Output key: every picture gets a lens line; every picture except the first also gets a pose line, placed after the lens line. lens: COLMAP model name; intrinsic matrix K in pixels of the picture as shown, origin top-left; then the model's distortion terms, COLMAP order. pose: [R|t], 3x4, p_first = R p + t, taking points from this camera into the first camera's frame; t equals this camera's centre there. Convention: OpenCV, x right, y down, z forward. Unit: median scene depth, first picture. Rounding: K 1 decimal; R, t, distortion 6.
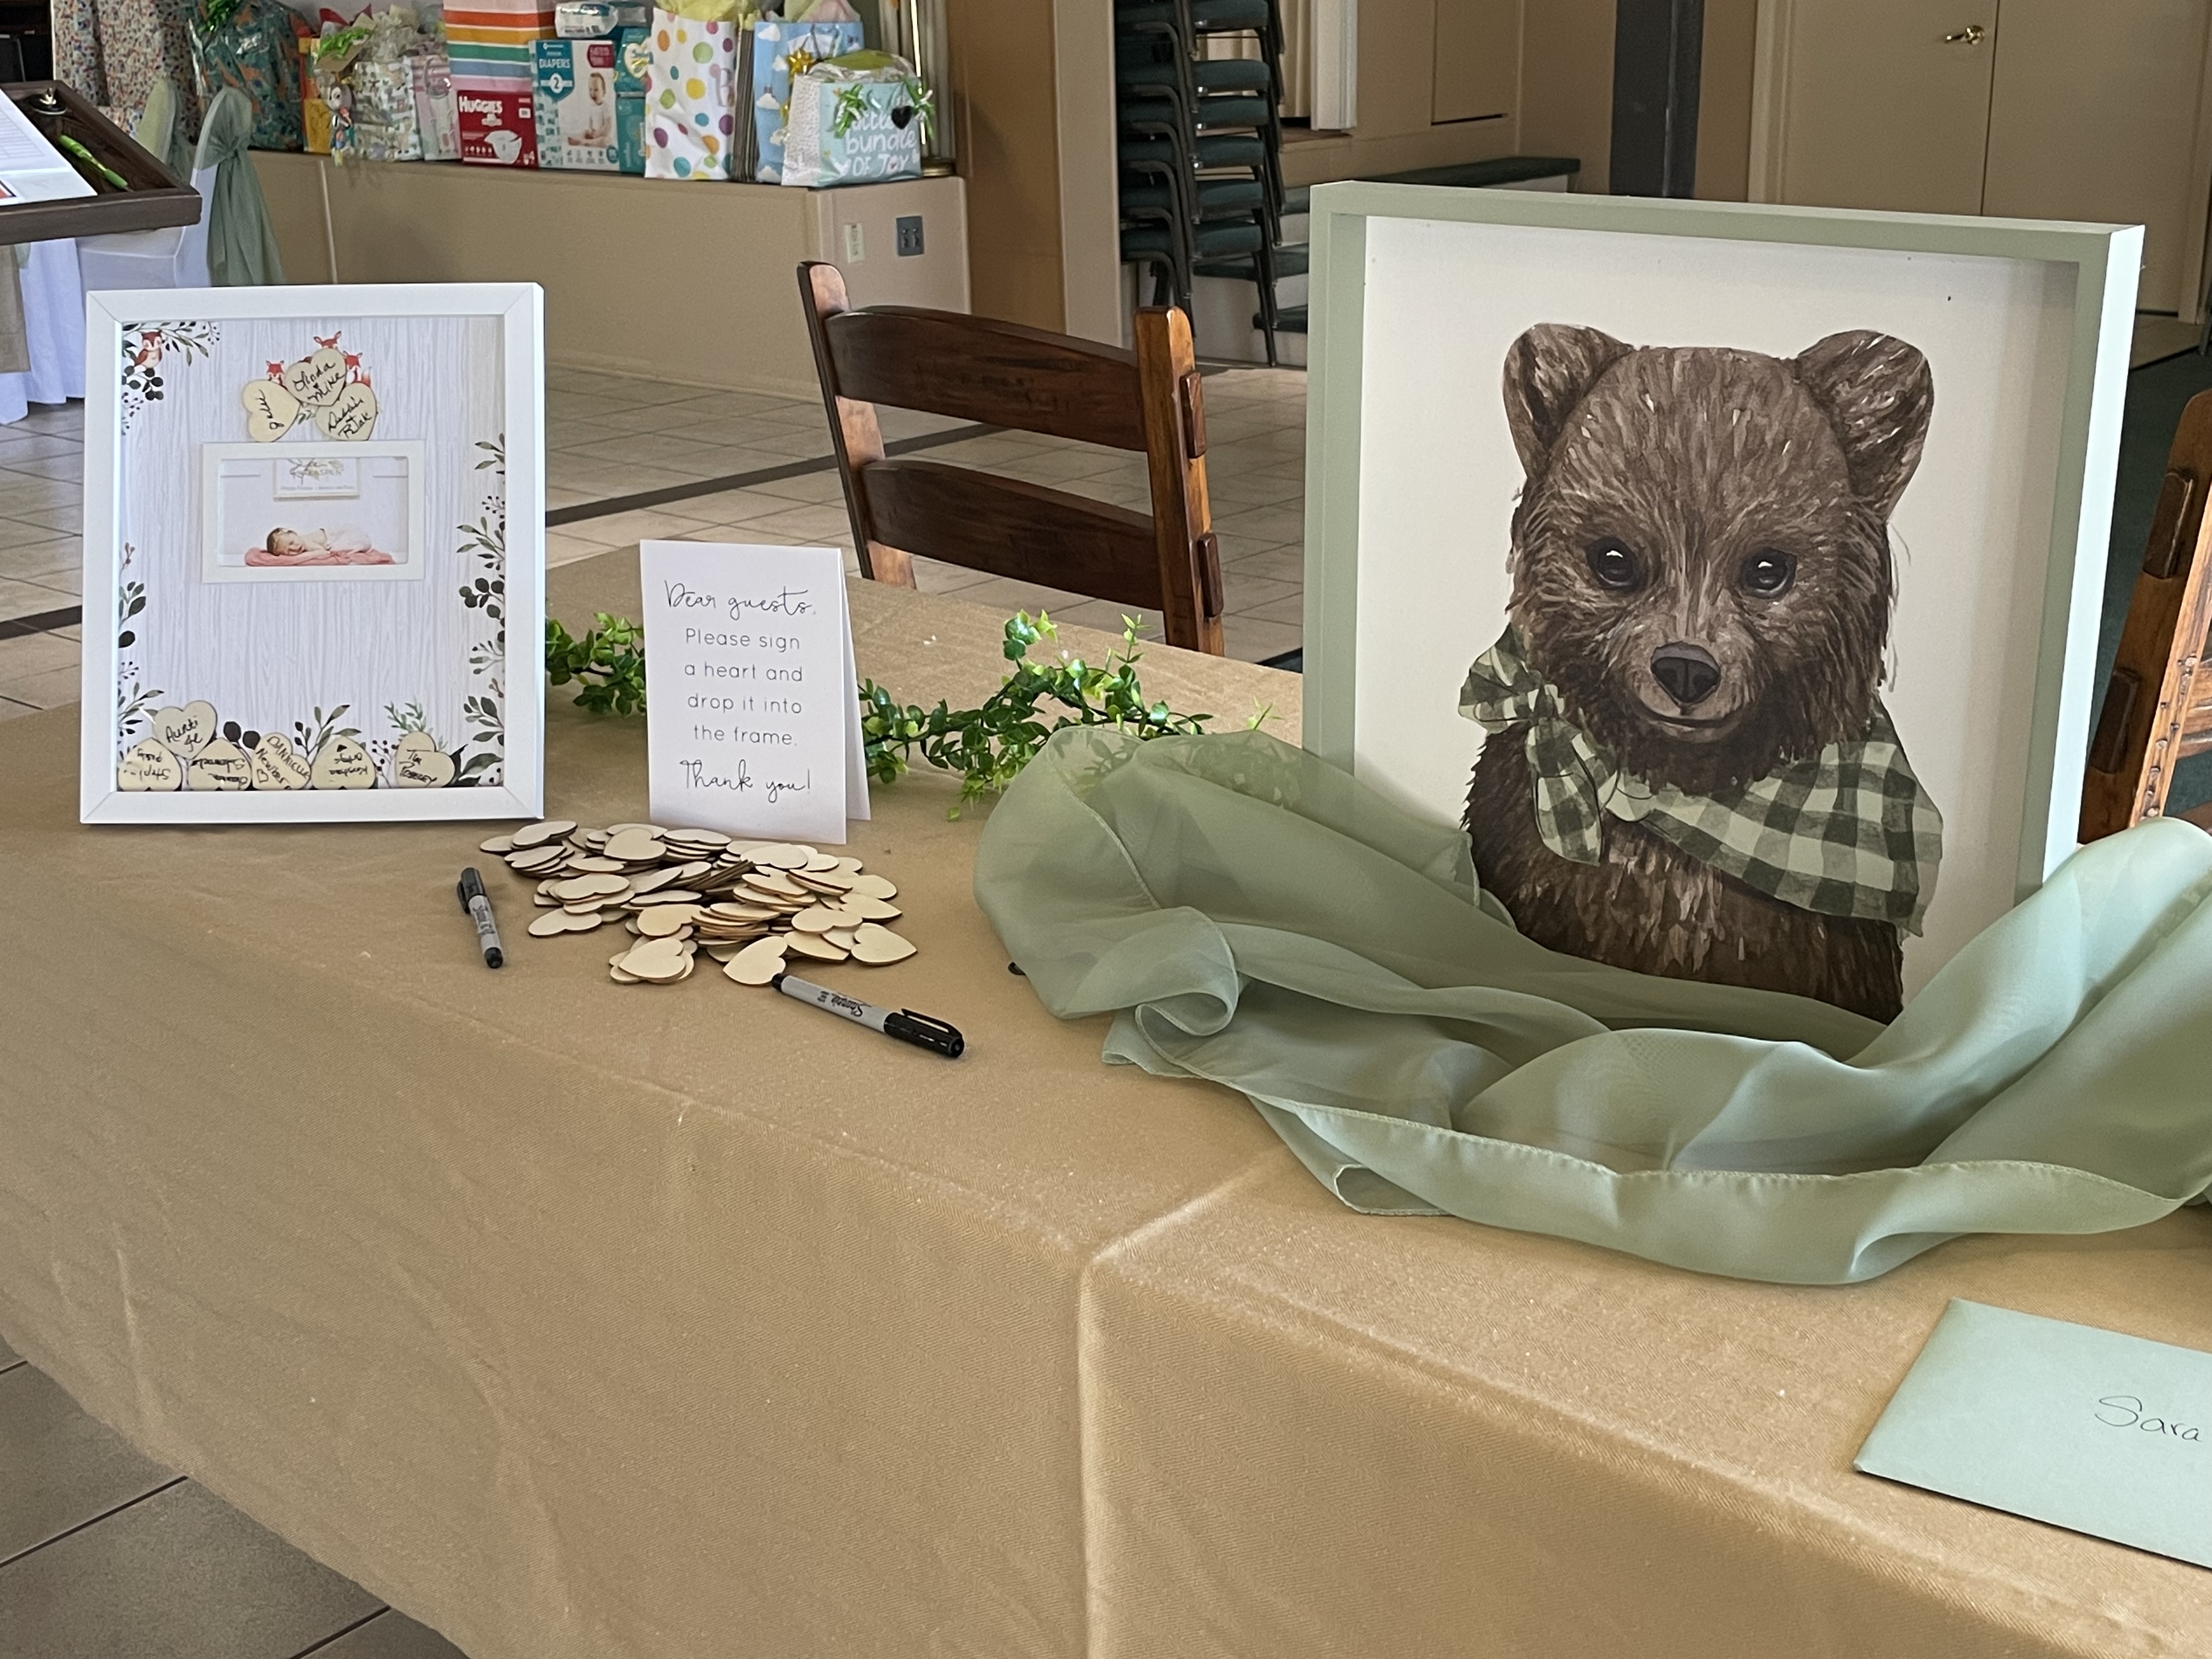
lens RADIAL K [[2619.2, 0, 1107.3], [0, 2619.2, 830.2], [0, 0, 1]] dist [0.038271, 0.000000]
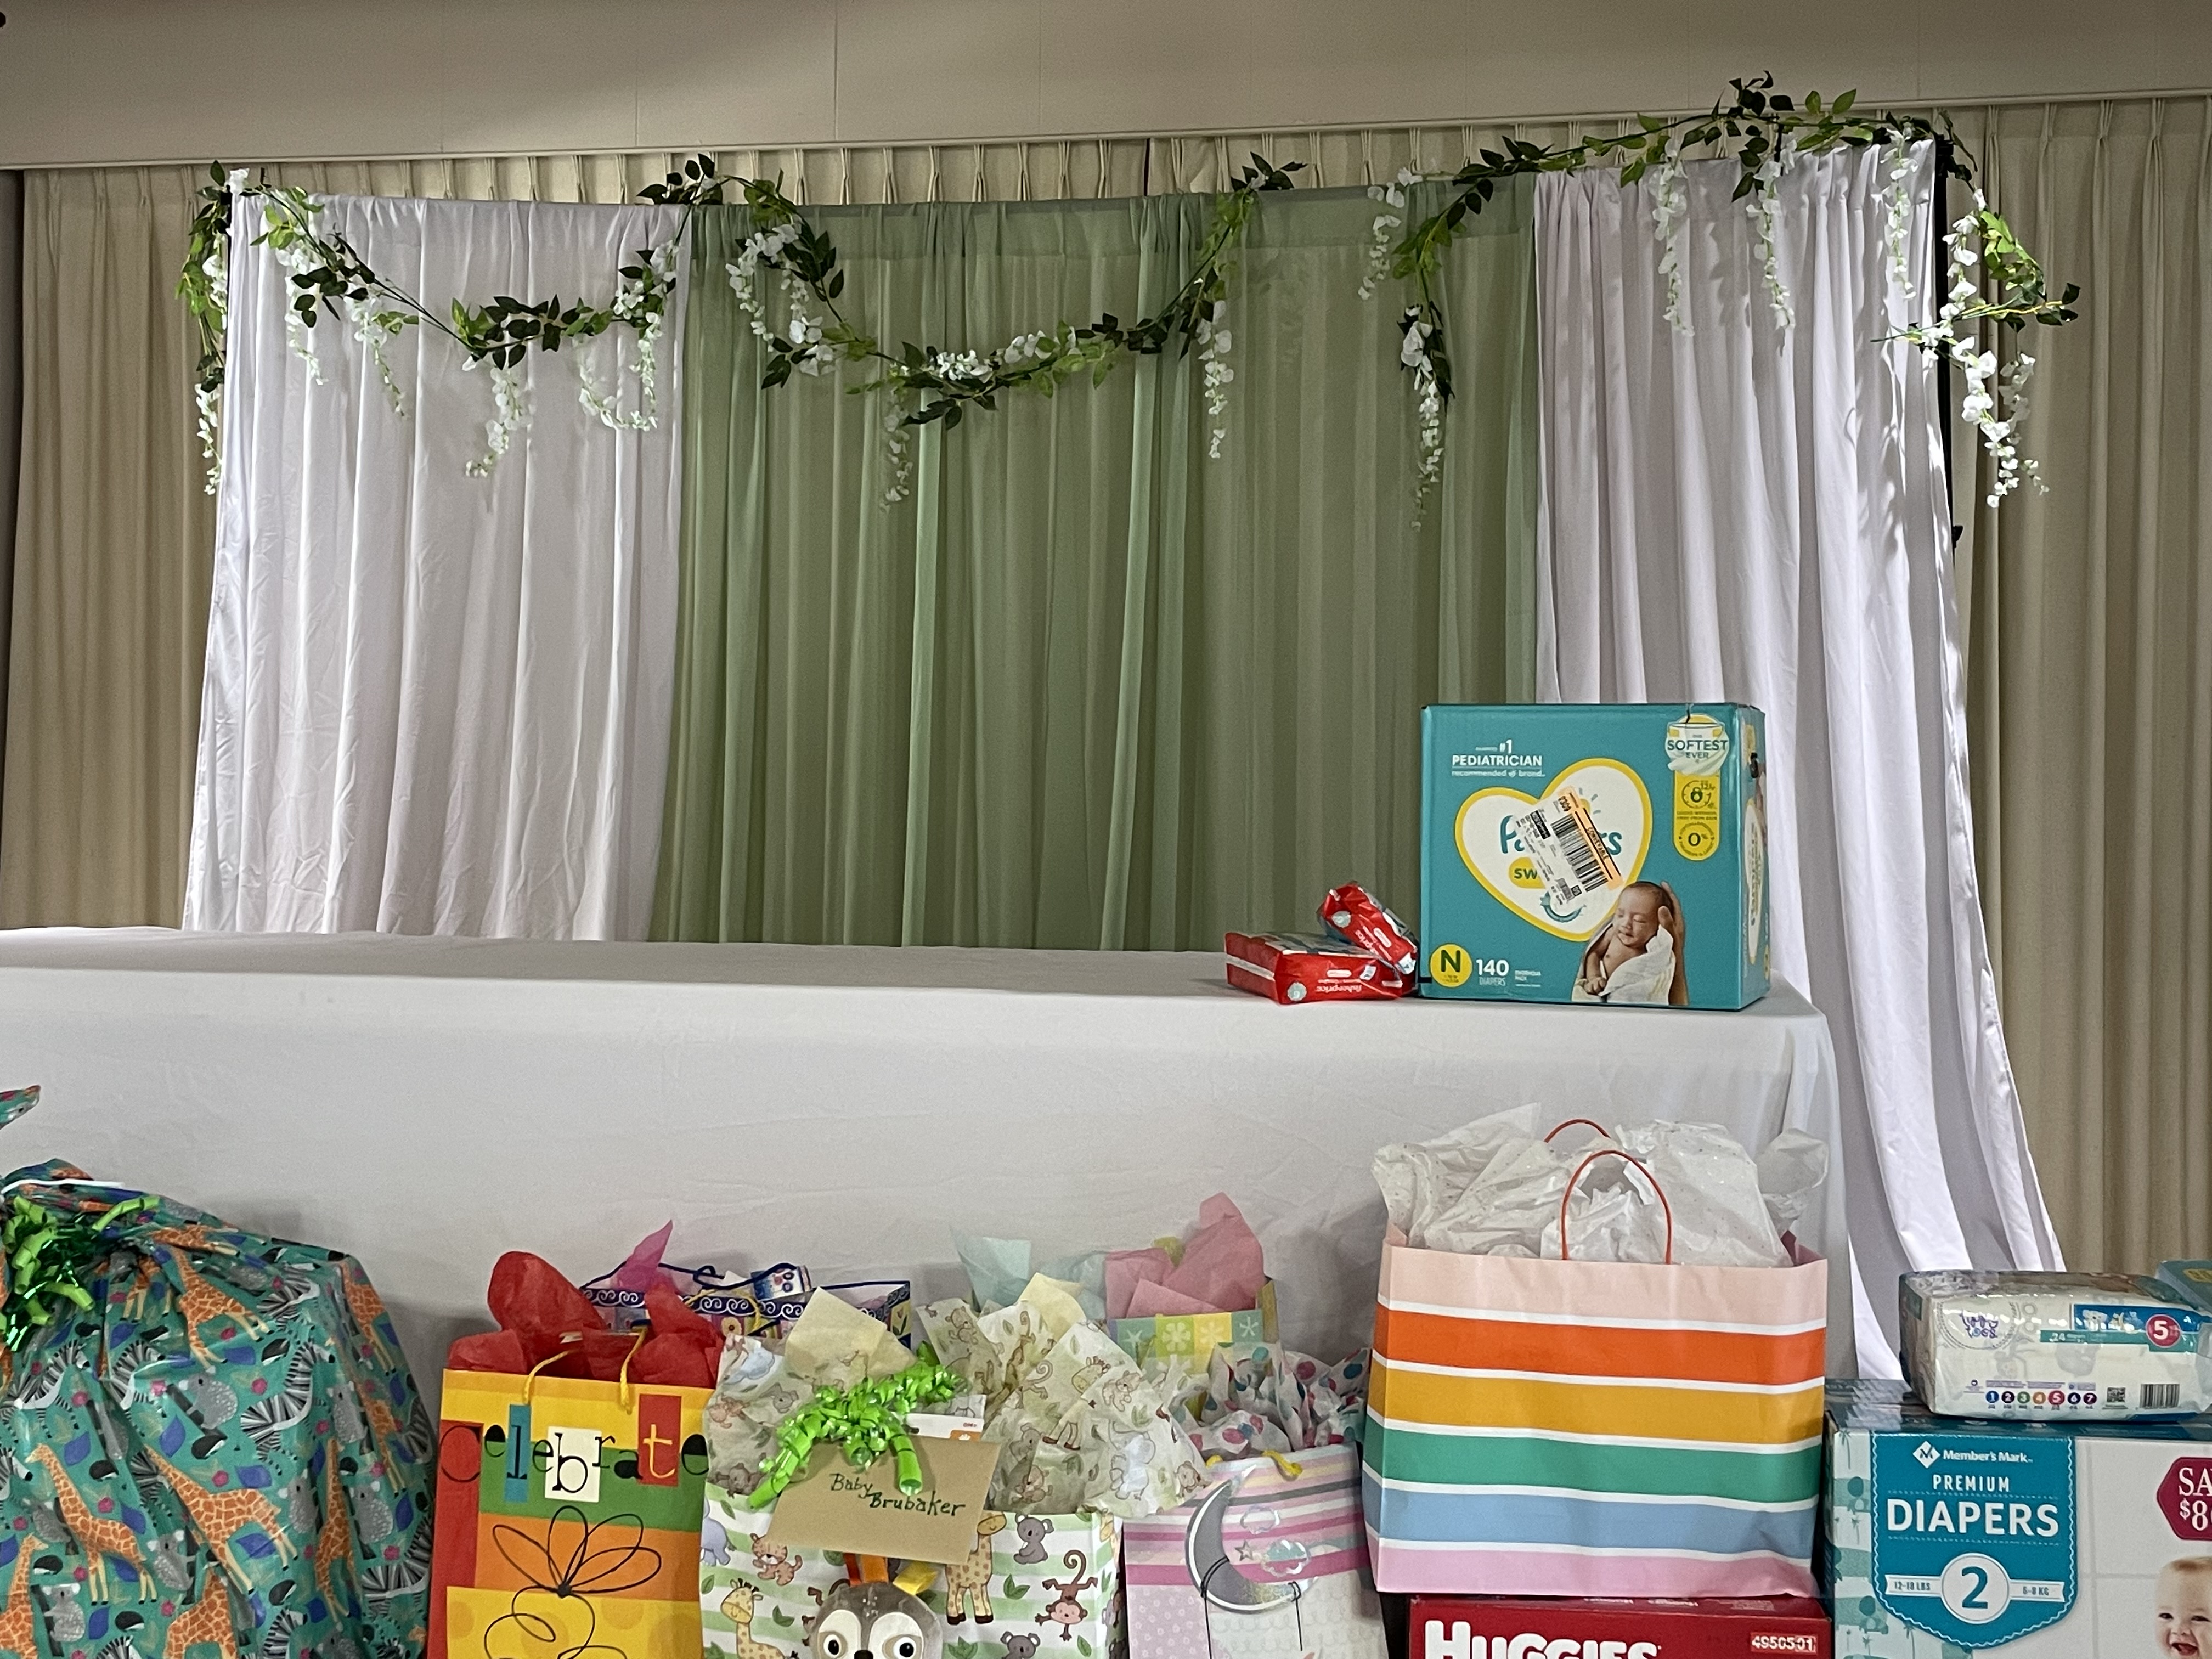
lens RADIAL K [[2619.2, 0, 1107.1], [0, 2619.2, 826.0], [0, 0, 1]] dist [0.038271, 0.000000]
pose [[0.865161, 0.030263, 0.500581, -0.420335], [0.136890, 0.946020, -0.293782, -0.286229], [-0.482450, 0.322694, 0.814316, 0.783313]]
